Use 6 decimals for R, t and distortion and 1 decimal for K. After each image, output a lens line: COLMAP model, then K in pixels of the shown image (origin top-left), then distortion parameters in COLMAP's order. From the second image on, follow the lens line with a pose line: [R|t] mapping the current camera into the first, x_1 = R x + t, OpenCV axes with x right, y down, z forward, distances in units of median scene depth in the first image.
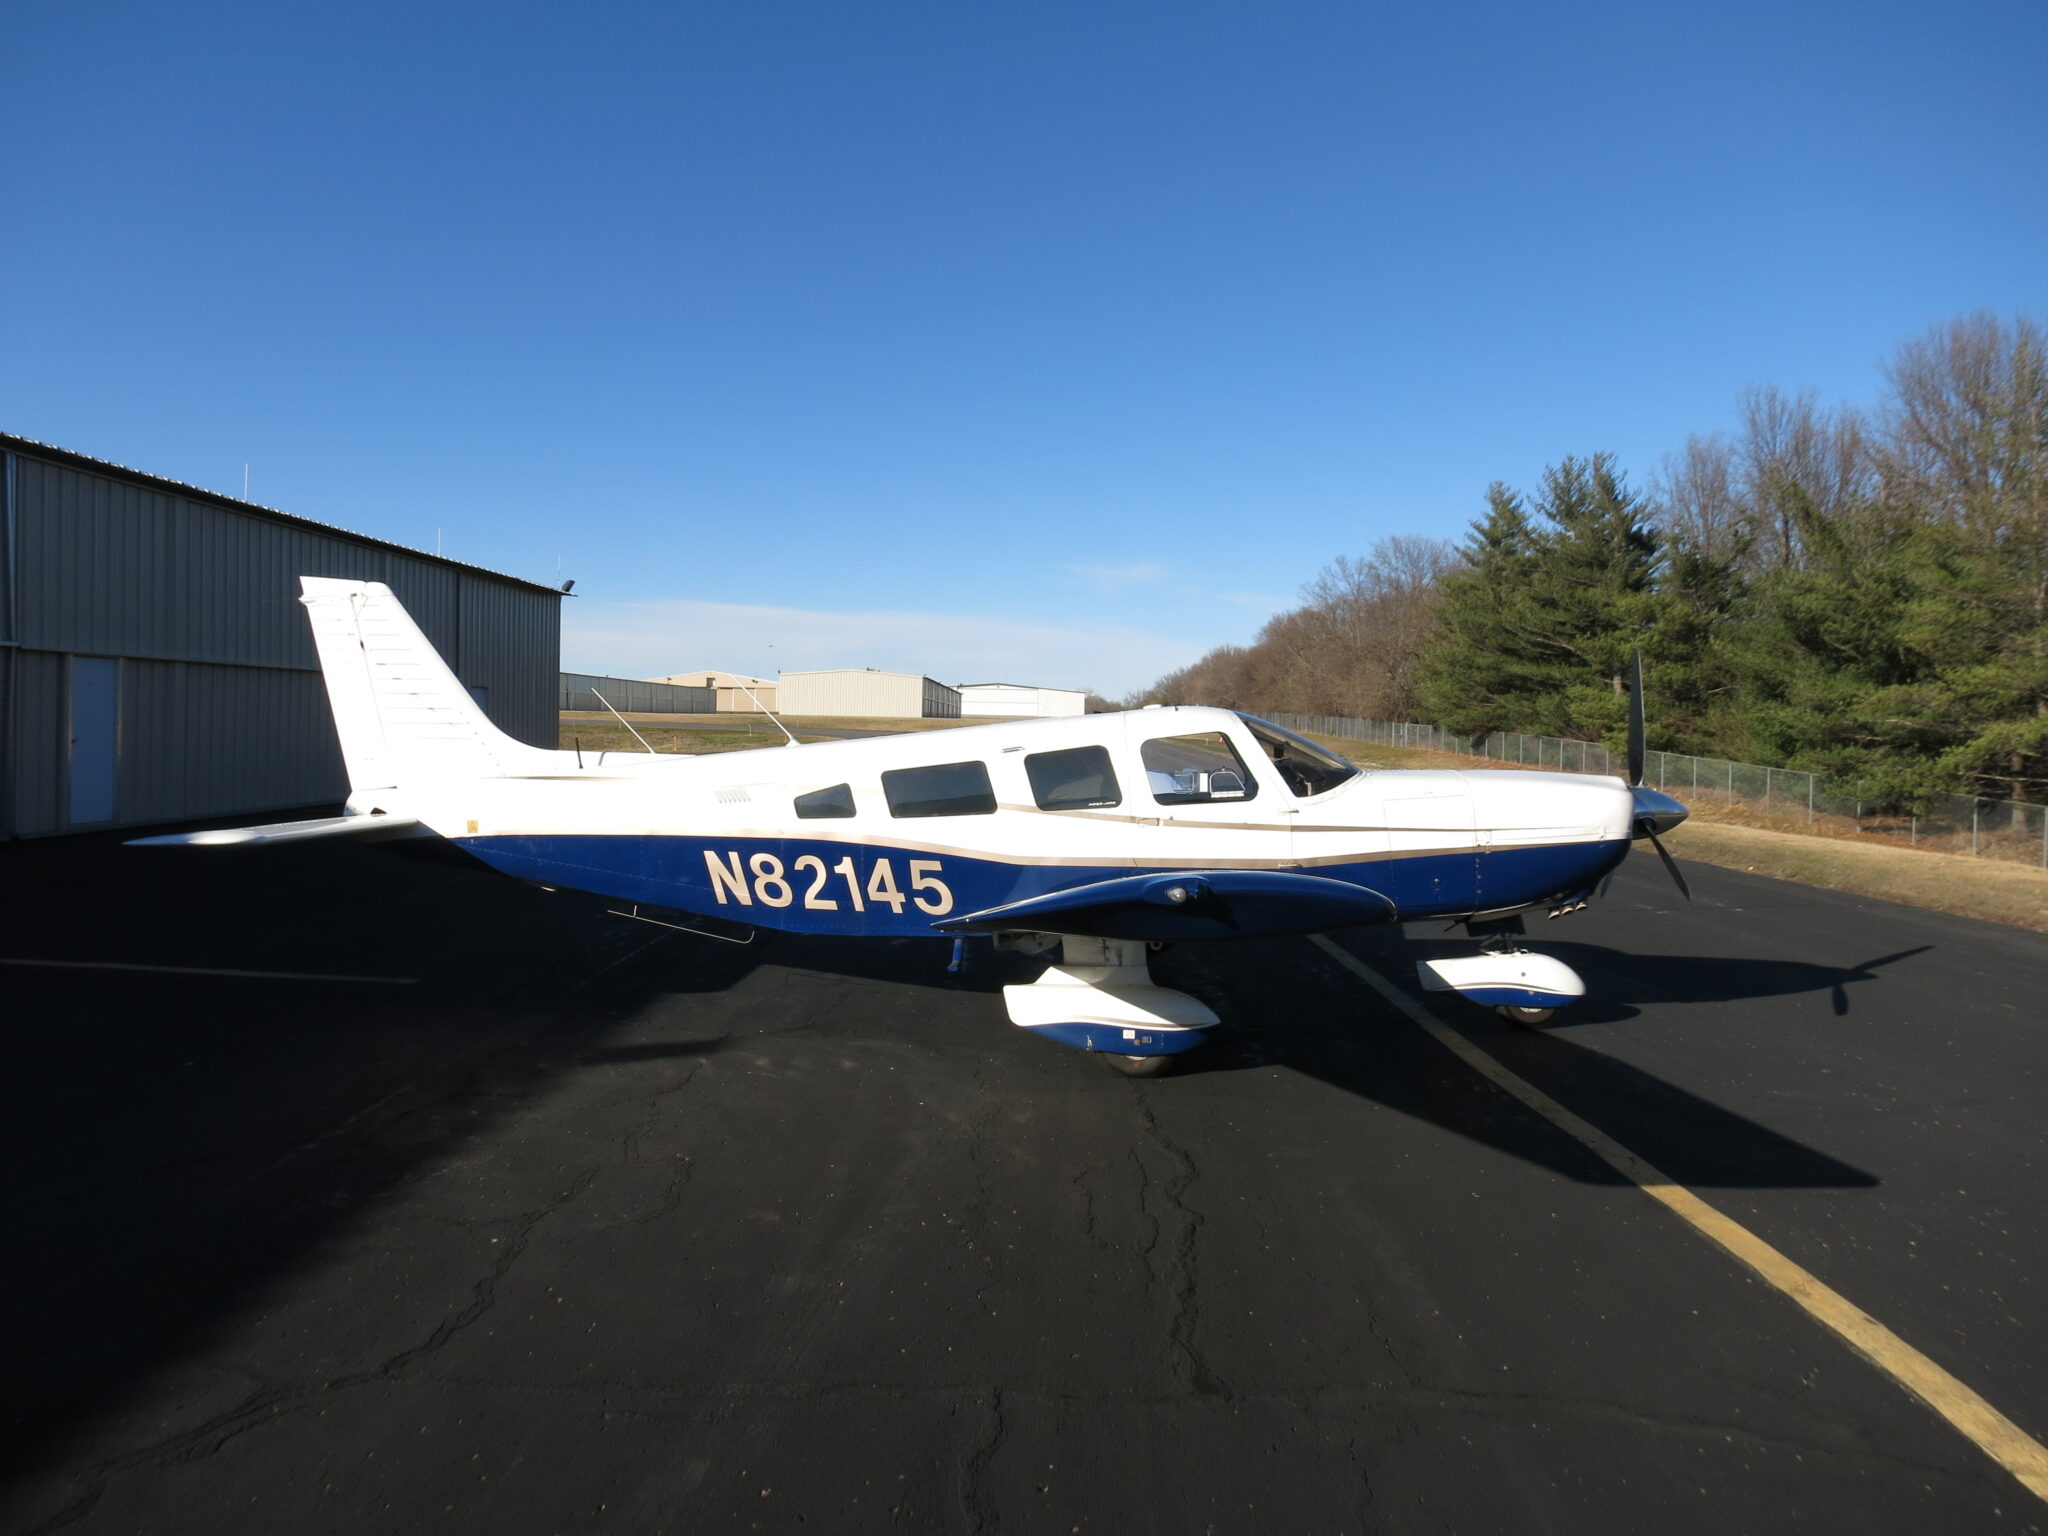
lens RADIAL K [[1474.7, 0, 1013.7], [0, 1474.7, 759.7], [0, 0, 1]] dist [-0.046607, -0.002711]
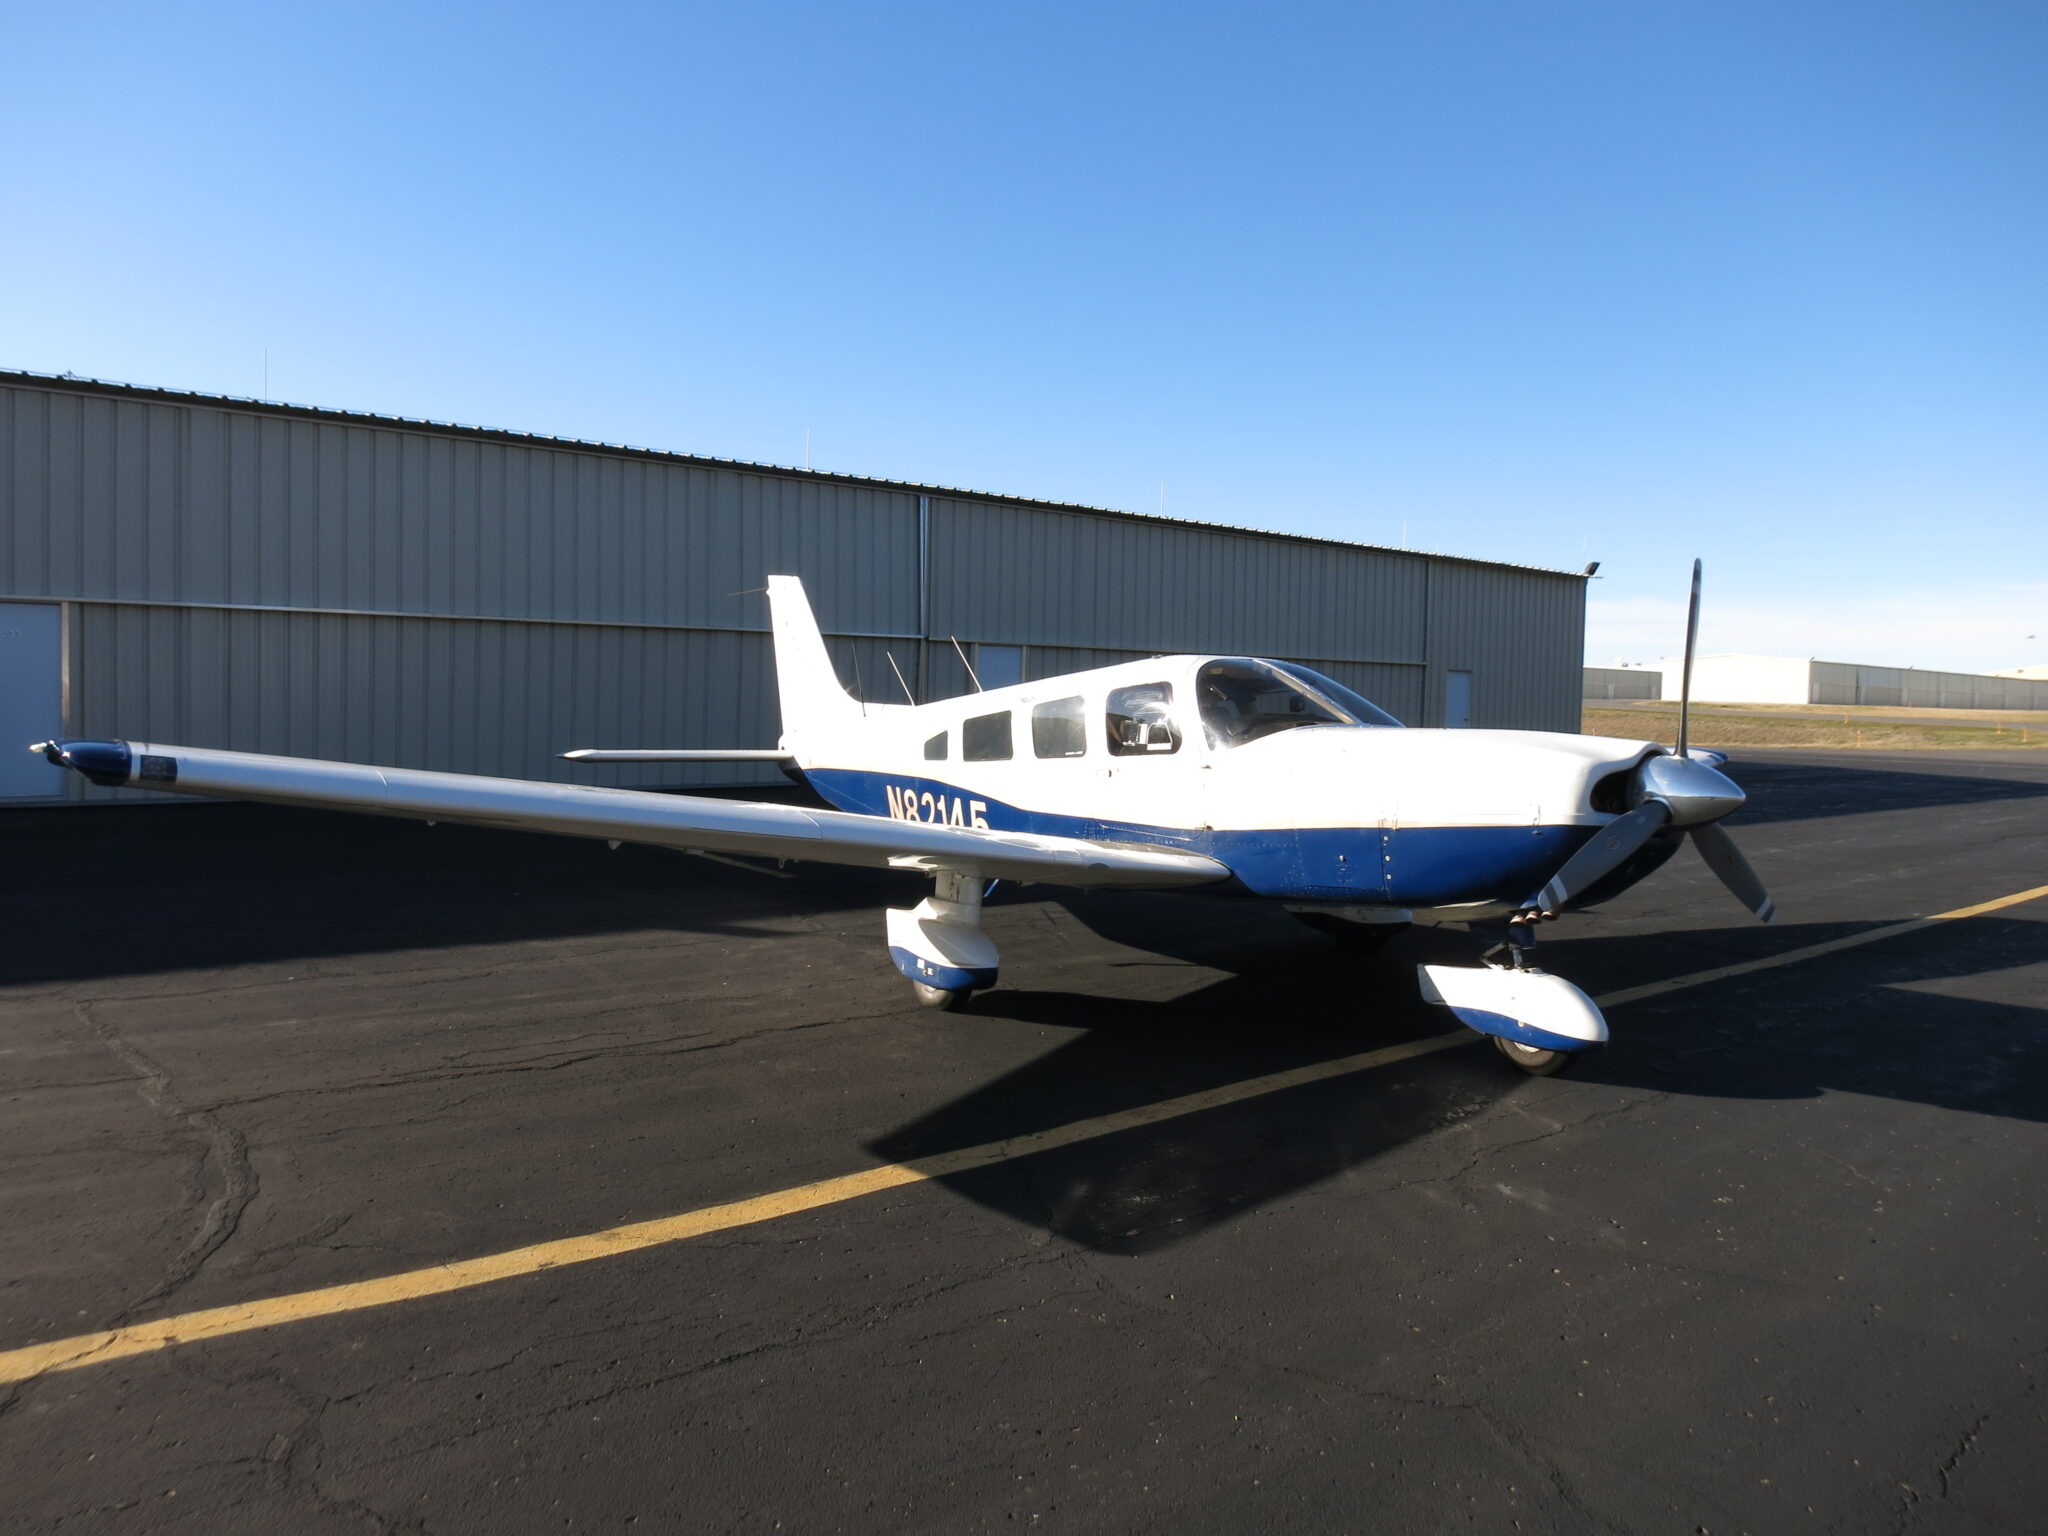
lens RADIAL K [[1474.7, 0, 1013.7], [0, 1474.7, 759.7], [0, 0, 1]] dist [-0.046607, -0.002711]
pose [[0.643125, 0.032612, -0.765067, 0.769956], [-0.031264, 0.999378, 0.016319, 0.018621], [0.765123, 0.013424, 0.643744, 0.313166]]
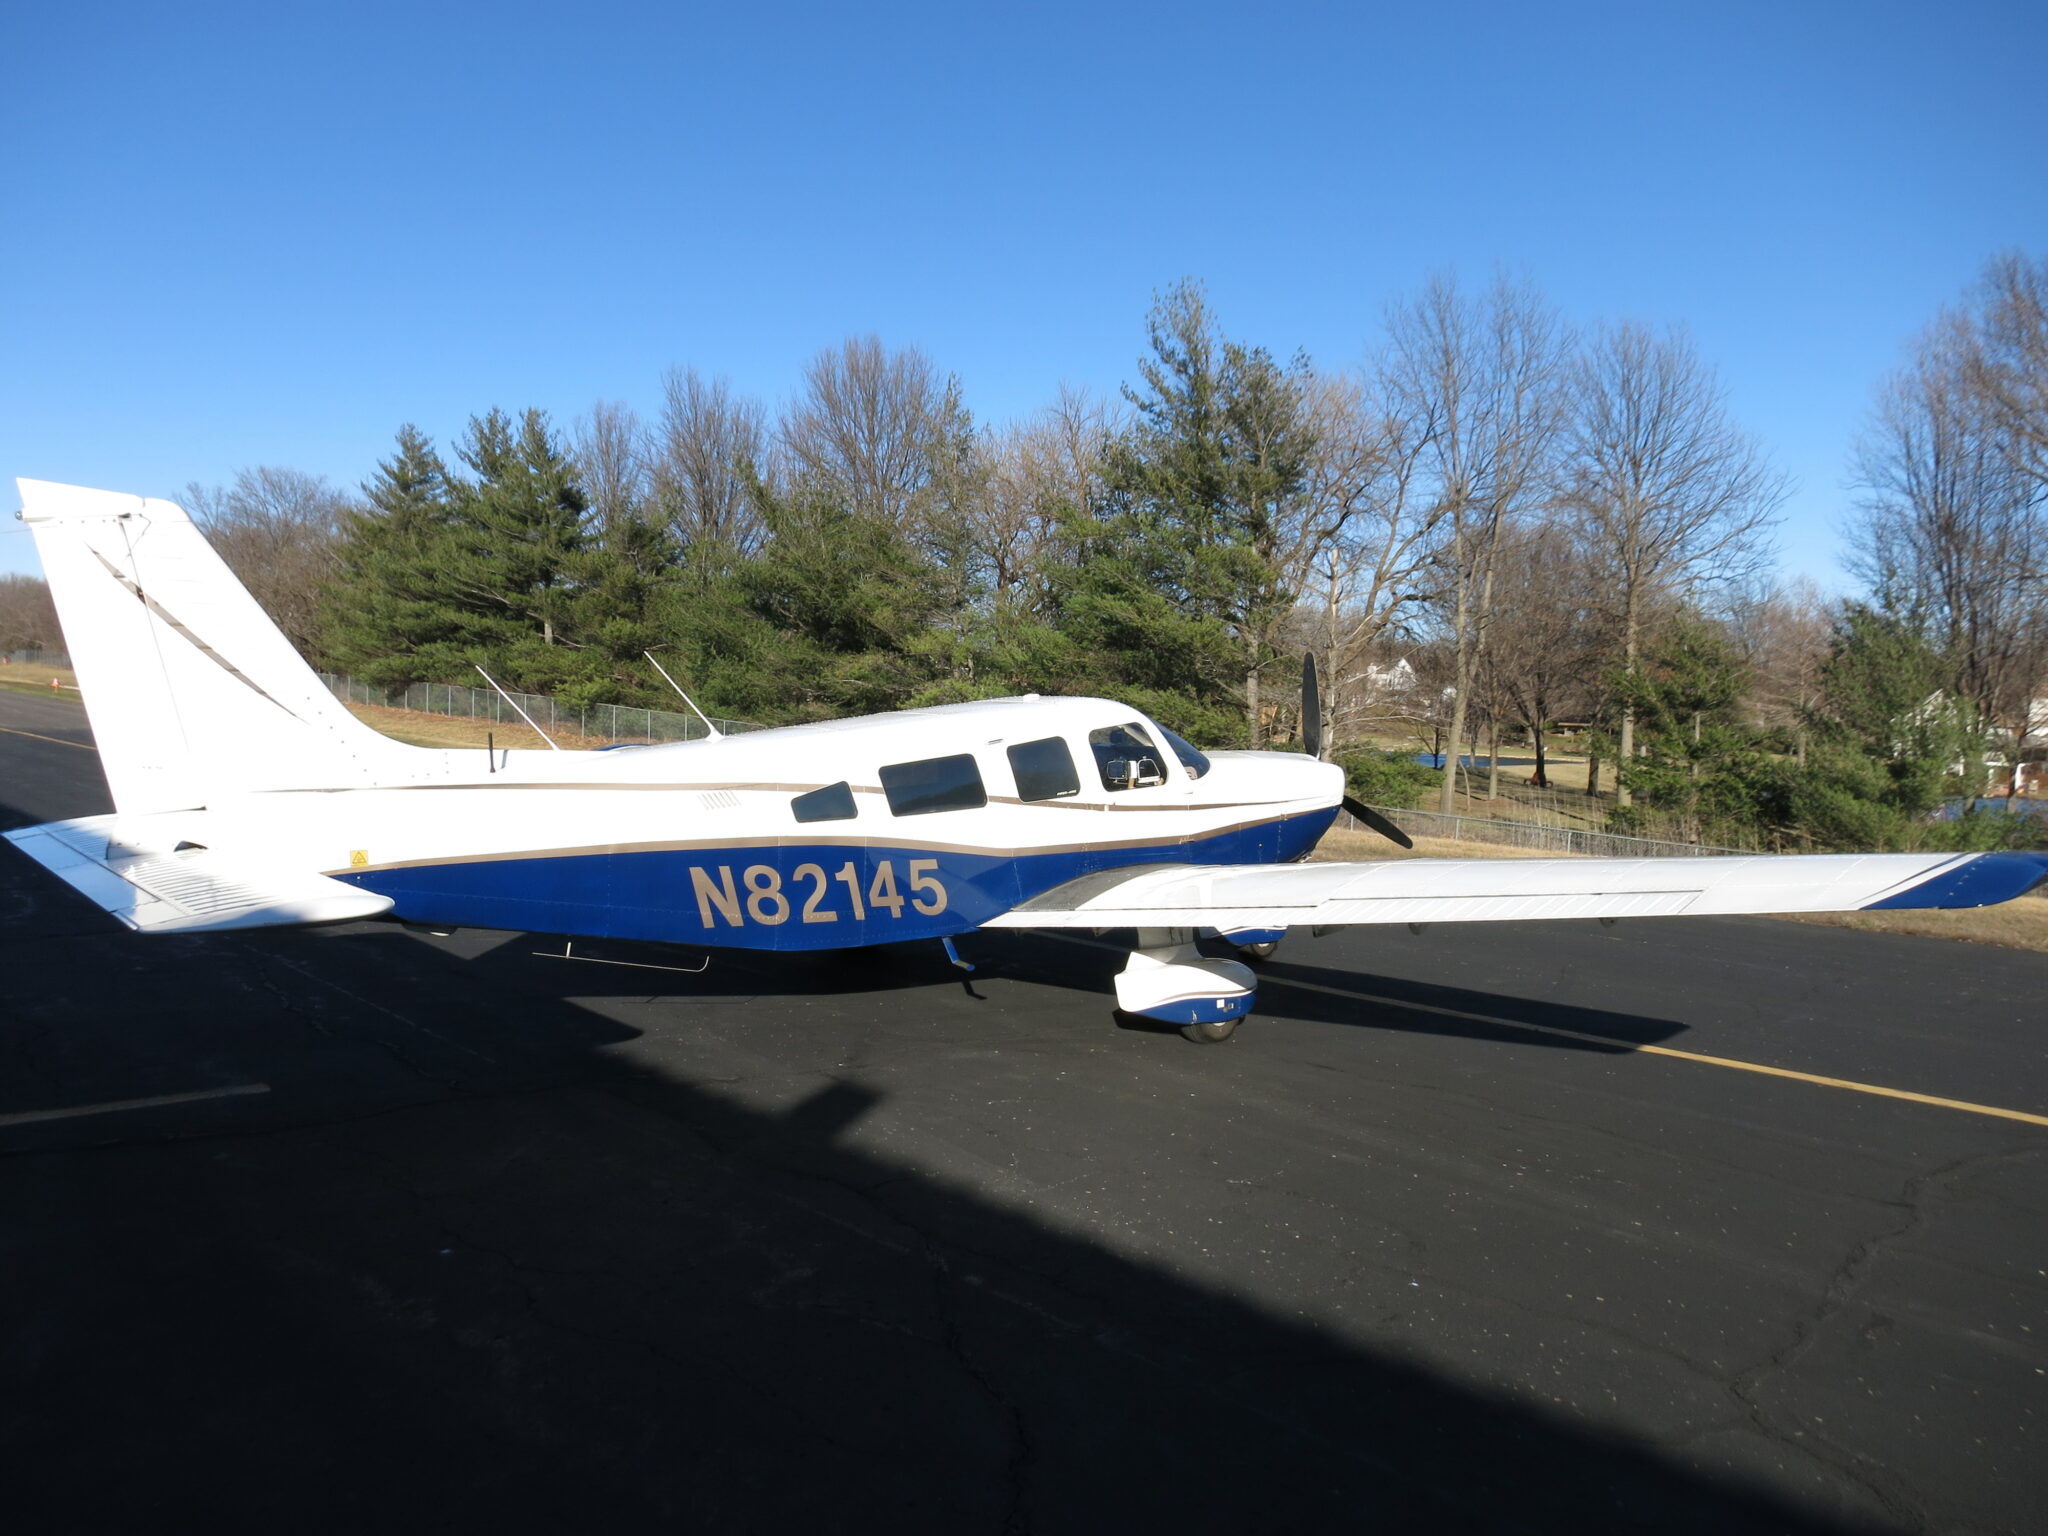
lens RADIAL K [[1465.6, 0, 1020.7], [0, 1465.6, 810.4], [0, 0, 1]] dist [-0.061159, -0.002312]
pose [[0.704721, -0.049234, 0.707775, -0.666079], [-0.001566, 0.997479, 0.070946, -0.029421], [-0.709483, -0.051105, 0.702867, 0.288611]]
